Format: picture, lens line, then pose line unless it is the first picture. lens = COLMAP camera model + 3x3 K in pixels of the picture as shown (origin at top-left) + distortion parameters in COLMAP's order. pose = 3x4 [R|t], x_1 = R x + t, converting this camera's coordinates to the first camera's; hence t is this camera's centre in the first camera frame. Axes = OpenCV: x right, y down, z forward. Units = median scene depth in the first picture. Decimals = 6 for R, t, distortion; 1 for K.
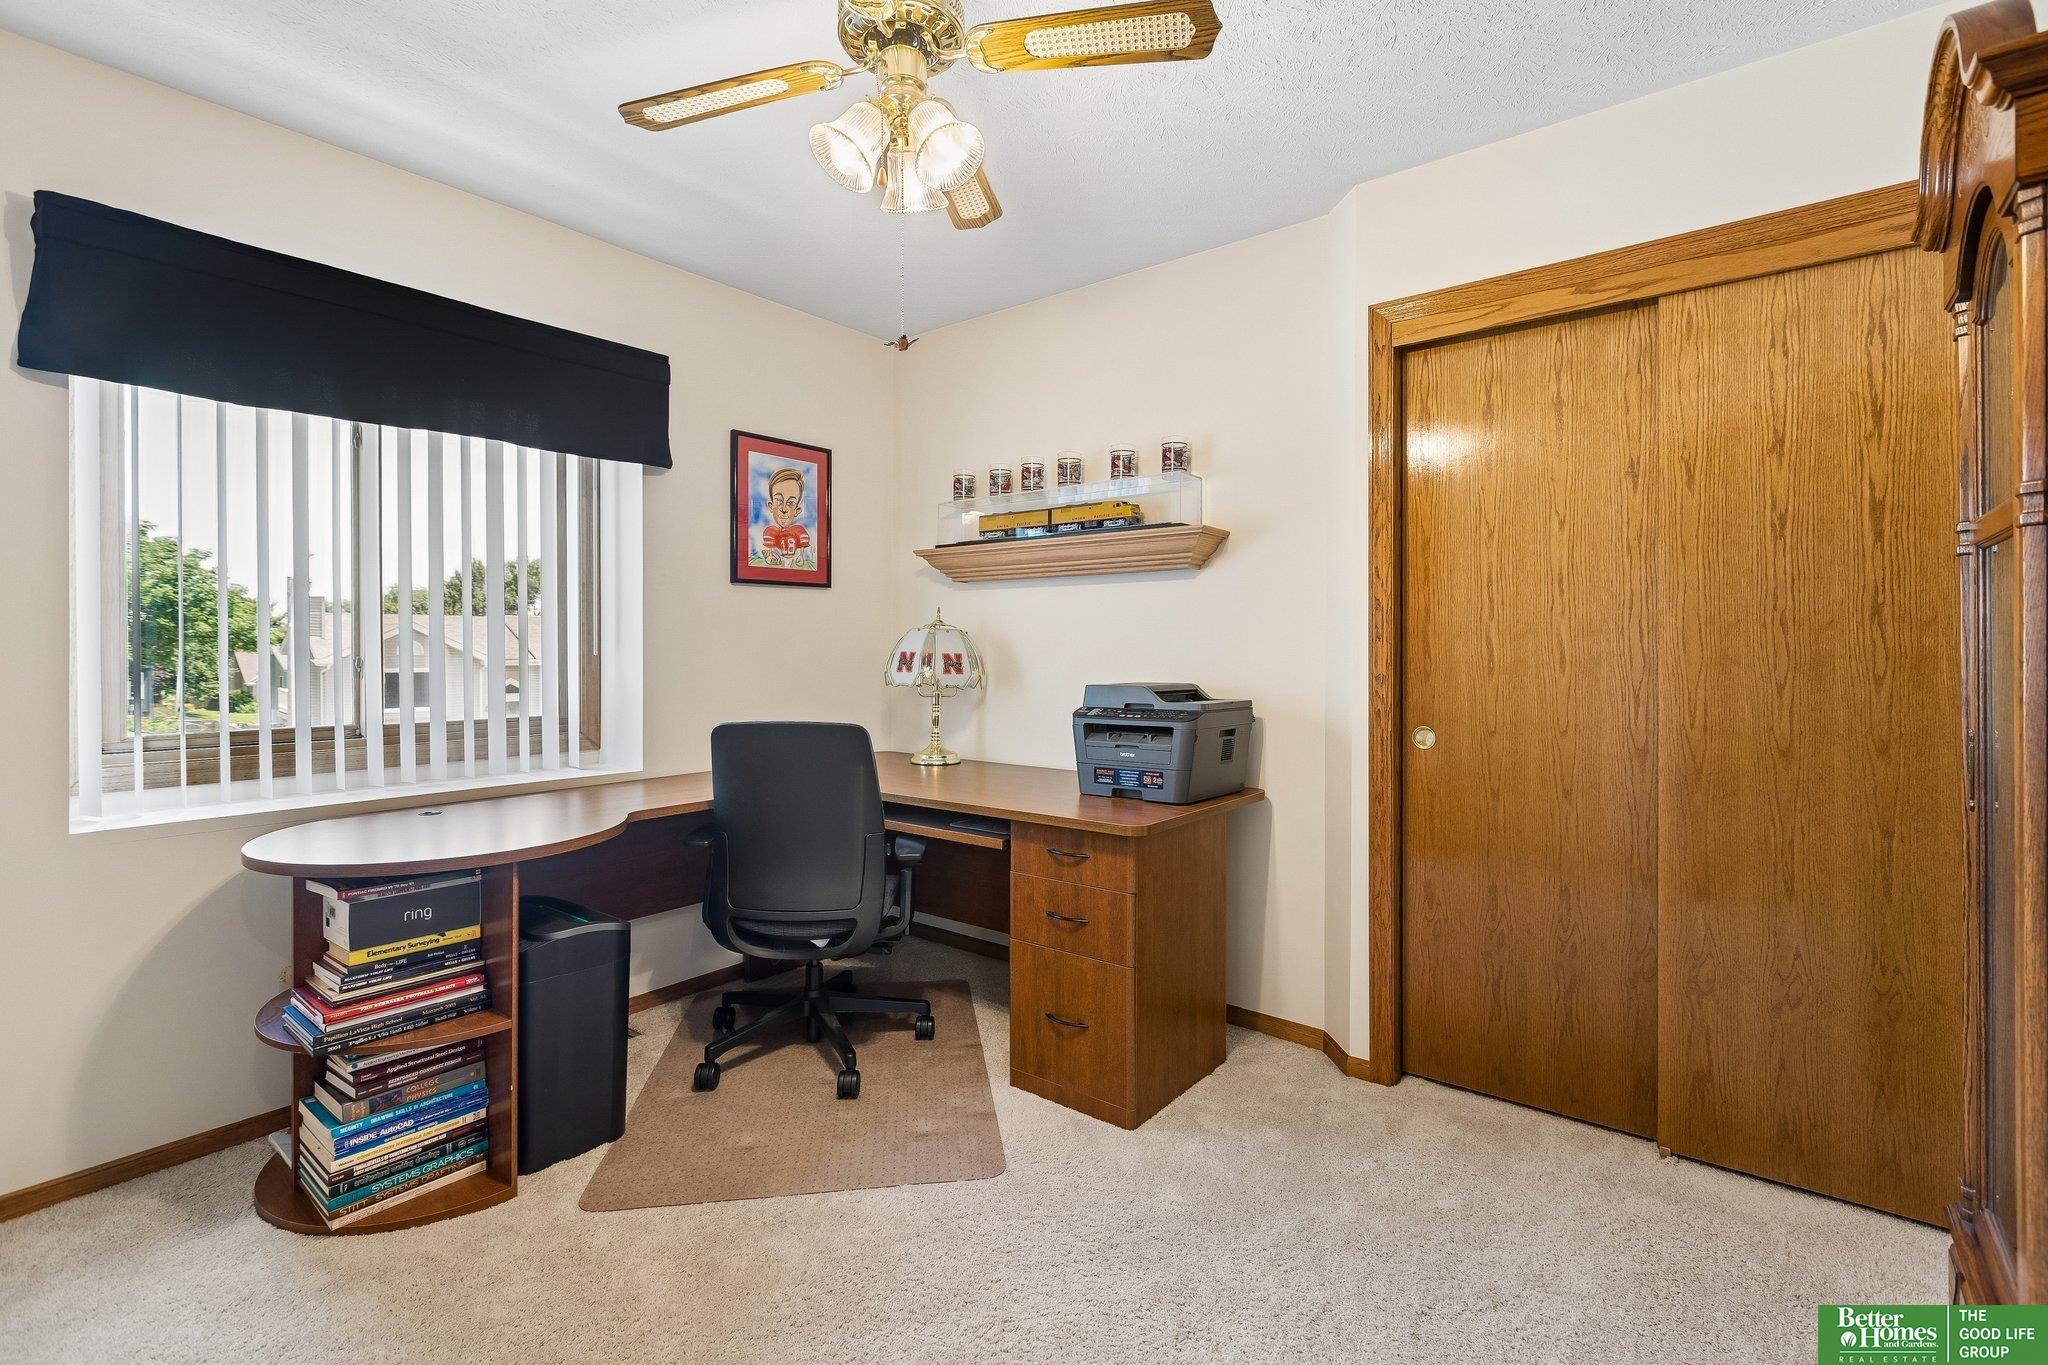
lens RADIAL K [[927.7, 0, 1052.5], [0, 927.7, 652.1], [0, 0, 1]] dist [-0.003125, -0.000727]
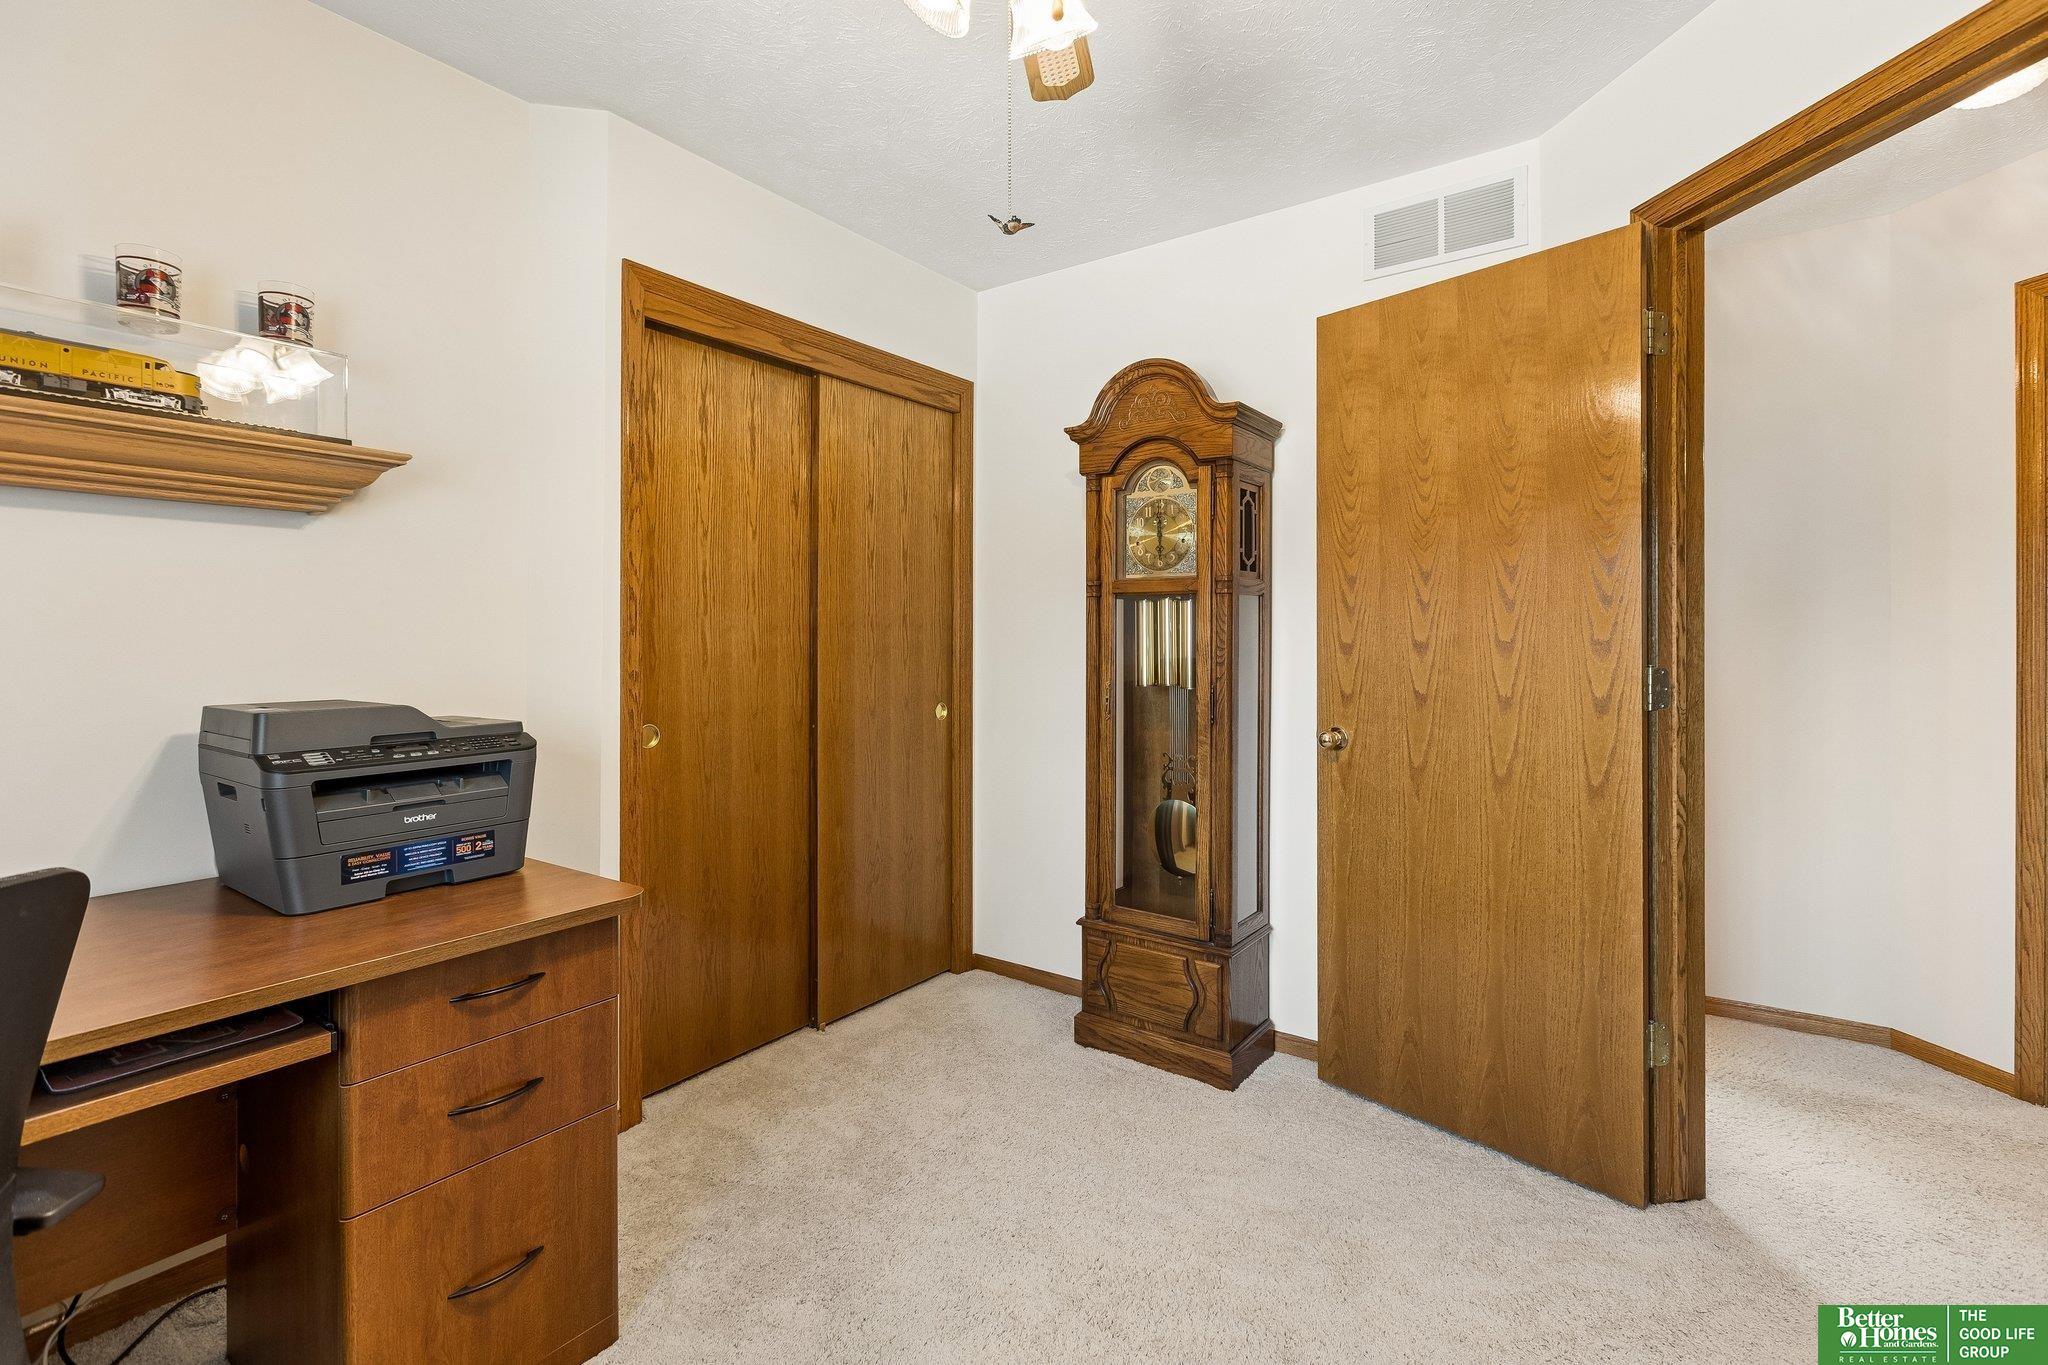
lens RADIAL K [[927.7, 0, 1026.8], [0, 927.7, 634.1], [0, 0, 1]] dist [-0.003125, -0.000727]
pose [[-0.045387, 0.006633, 0.998947, -0.553673], [0.003544, 0.999973, -0.006479, -0.004762], [-0.998963, 0.003246, -0.045410, 0.640920]]
